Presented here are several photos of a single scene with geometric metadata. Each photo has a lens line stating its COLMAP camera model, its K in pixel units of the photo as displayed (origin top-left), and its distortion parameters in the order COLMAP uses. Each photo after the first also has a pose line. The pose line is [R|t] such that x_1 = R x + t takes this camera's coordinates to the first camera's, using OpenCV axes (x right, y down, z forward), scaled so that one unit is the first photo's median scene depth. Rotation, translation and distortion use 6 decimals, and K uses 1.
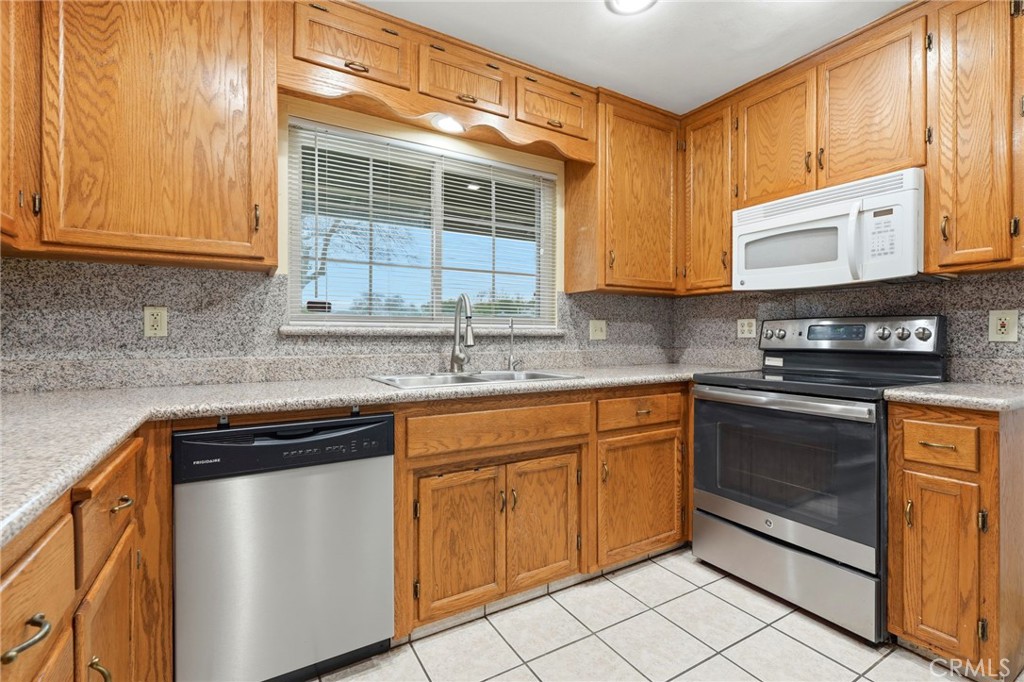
lens RADIAL K [[458.0, 0, 512.6], [0, 458.0, 338.3], [0, 0, 1]] dist [-0.000463, 0.000188]
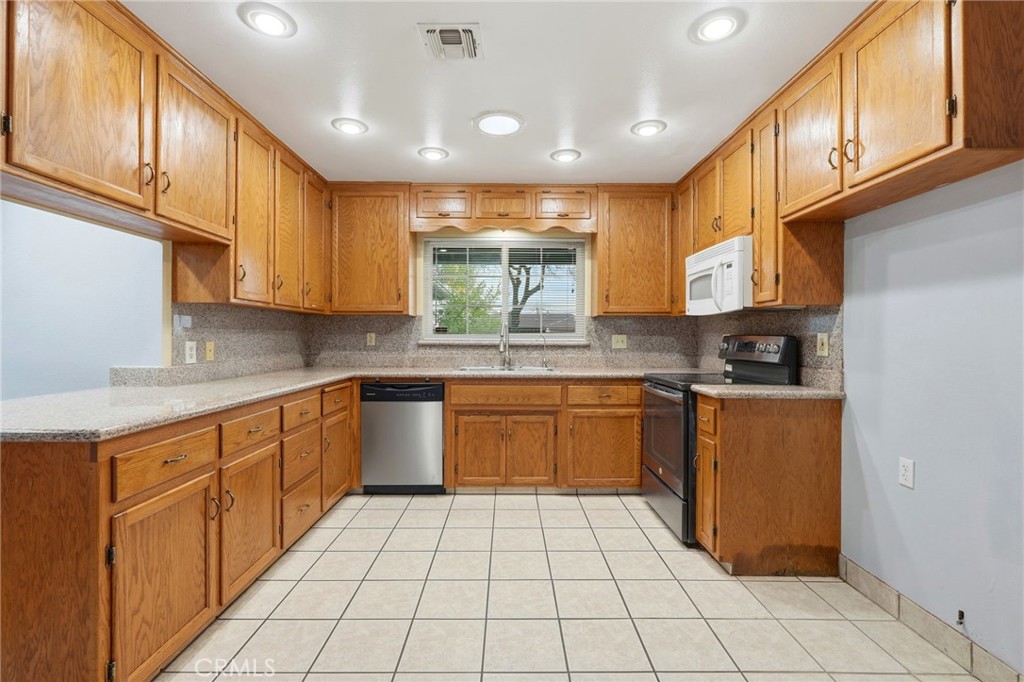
lens RADIAL K [[458.0, 0, 512.2], [0, 458.0, 338.9], [0, 0, 1]] dist [-0.000463, 0.000188]
pose [[0.864552, 0.004408, -0.502523, 0.787566], [-0.005608, 0.999984, -0.000878, -0.030508], [0.502511, 0.003577, 0.864563, -0.506035]]
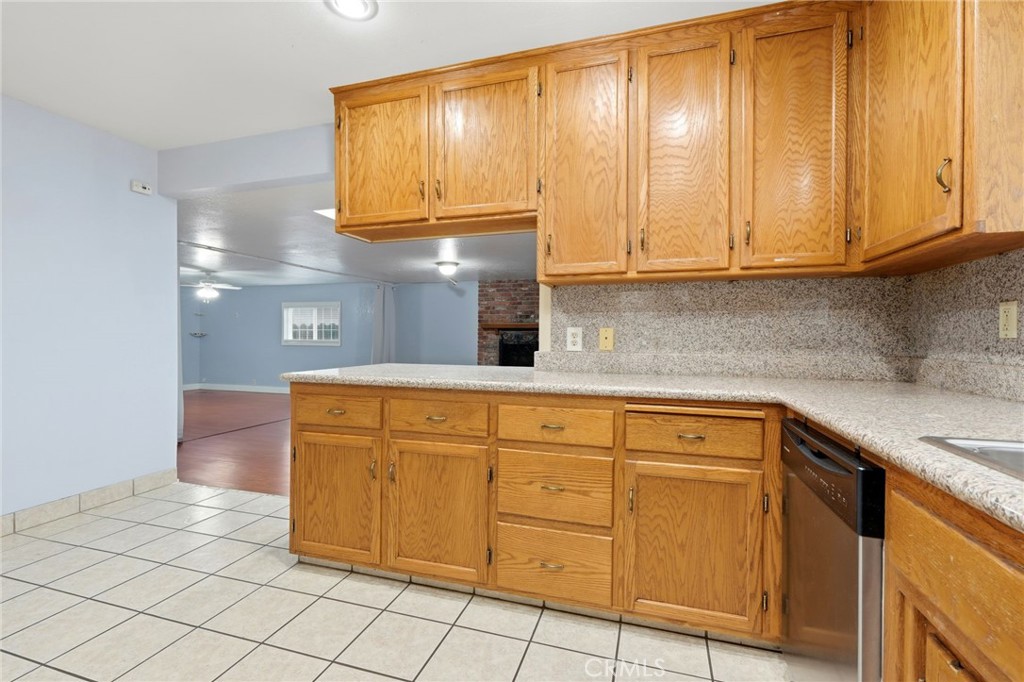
lens RADIAL K [[458.0, 0, 515.2], [0, 458.0, 338.2], [0, 0, 1]] dist [-0.000463, 0.000188]
pose [[-0.742202, -0.002053, -0.670174, 0.330315], [-0.009151, 0.999933, 0.007071, -0.001264], [0.670114, 0.011381, -0.742171, 0.797069]]
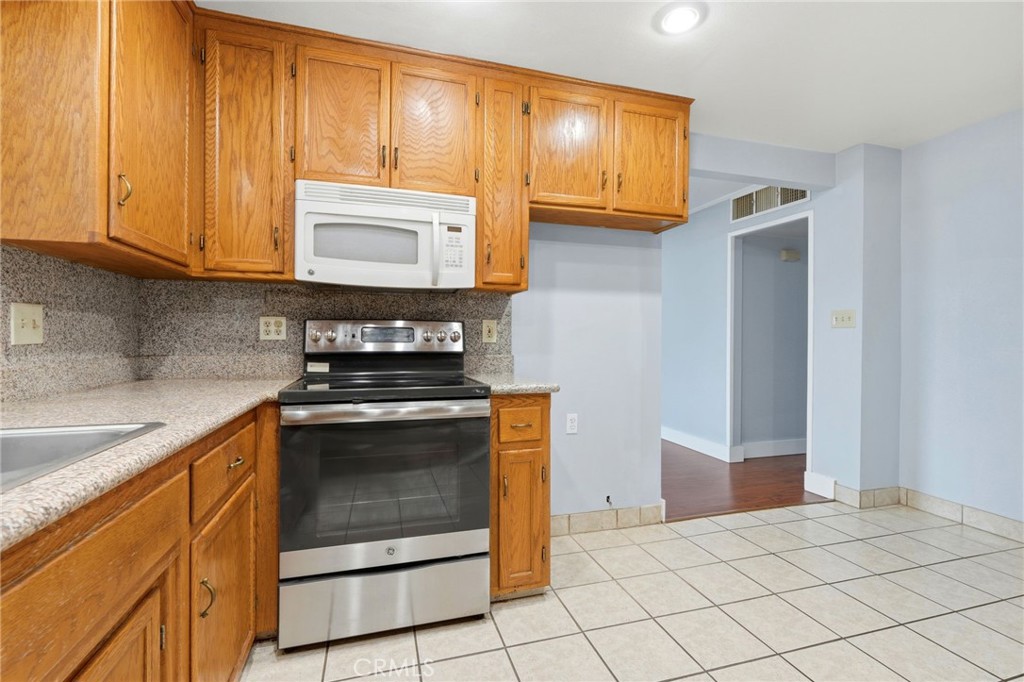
lens RADIAL K [[458.0, 0, 512.4], [0, 458.0, 337.7], [0, 0, 1]] dist [-0.000463, 0.000188]
pose [[0.240837, 0.003793, 0.970558, -0.208043], [0.001545, 0.999990, -0.004292, -0.001713], [-0.970564, 0.002533, 0.240828, 0.492454]]
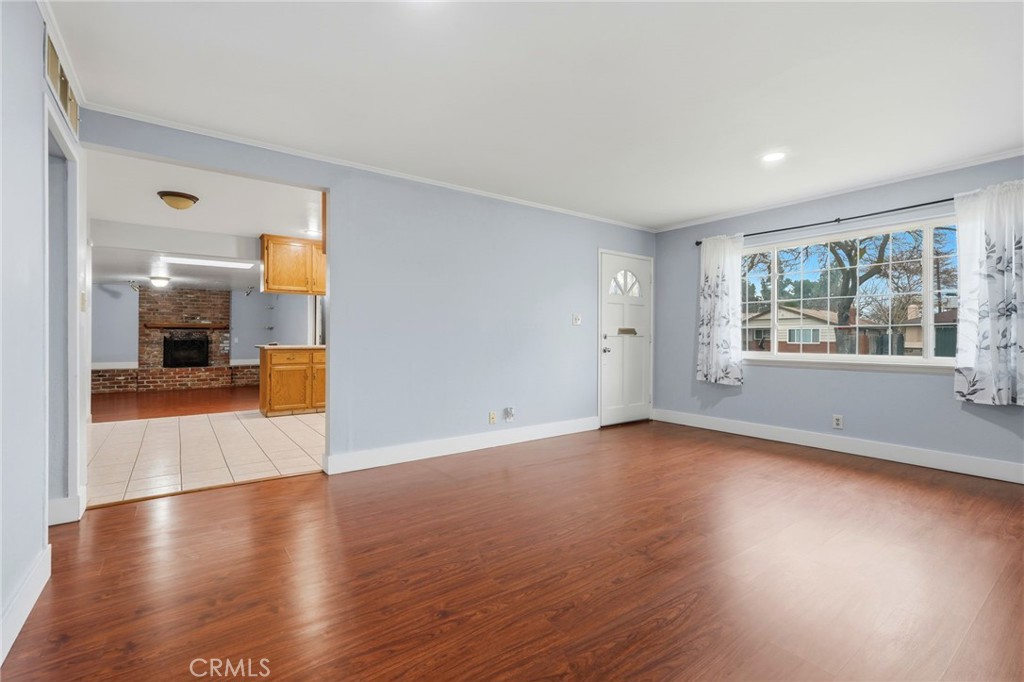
lens RADIAL K [[458.0, 0, 514.3], [0, 458.0, 337.2], [0, 0, 1]] dist [-0.000463, 0.000188]
pose [[0.101238, -0.000767, -0.994862, 2.802660], [-0.005999, 0.999981, -0.001381, 0.029859], [0.994844, 0.006108, 0.101231, 0.903463]]
